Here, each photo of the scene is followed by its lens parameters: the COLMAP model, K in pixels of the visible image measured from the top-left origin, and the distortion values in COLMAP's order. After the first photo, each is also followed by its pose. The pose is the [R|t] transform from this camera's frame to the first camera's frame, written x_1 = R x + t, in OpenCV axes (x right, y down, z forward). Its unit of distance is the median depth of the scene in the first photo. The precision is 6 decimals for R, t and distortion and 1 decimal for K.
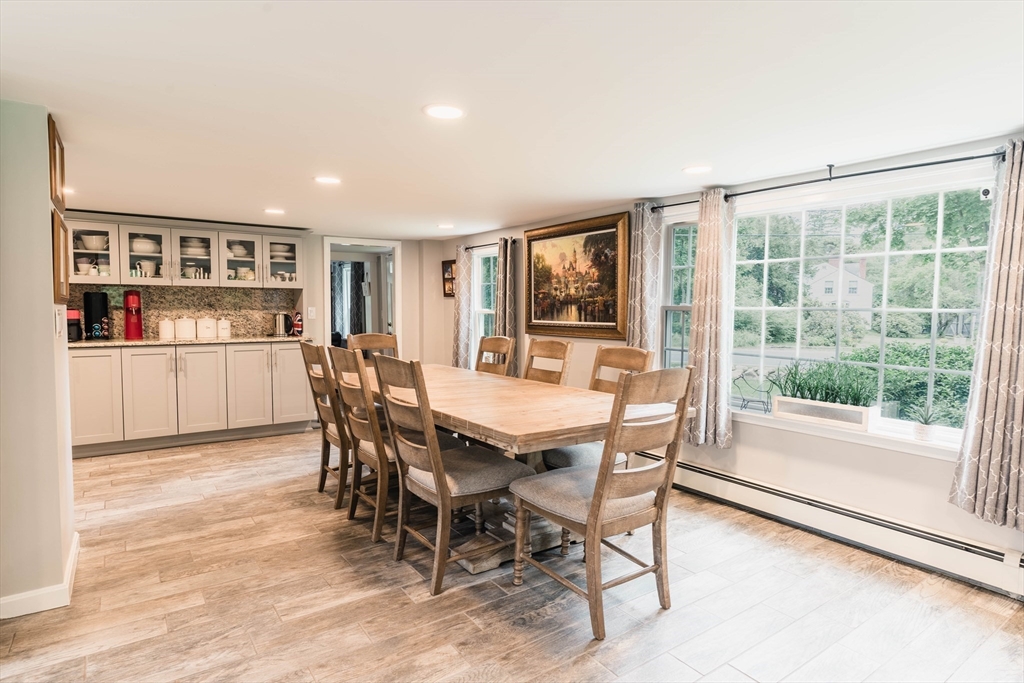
lens RADIAL K [[553.2, 0, 510.5], [0, 553.2, 345.5], [0, 0, 1]] dist [-0.020066, 0.002934]
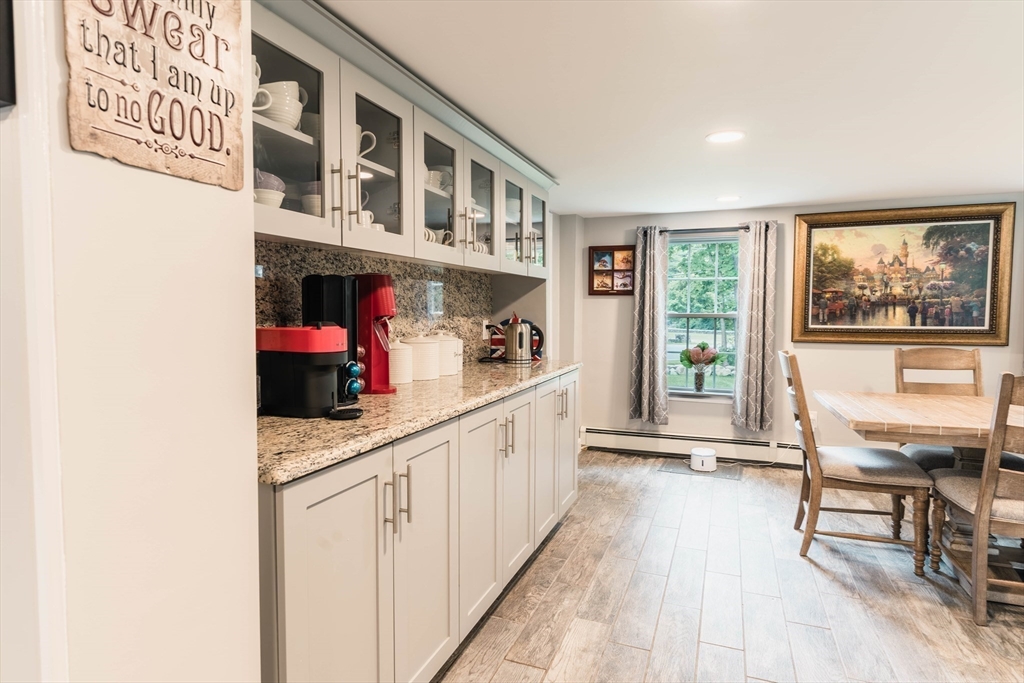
lens RADIAL K [[553.2, 0, 509.7], [0, 553.2, 341.3], [0, 0, 1]] dist [-0.020066, 0.002934]
pose [[0.841902, -0.038377, 0.538265, -0.848054], [0.042030, 0.999101, 0.005495, -0.049611], [-0.537992, 0.017997, 0.842758, 0.612965]]
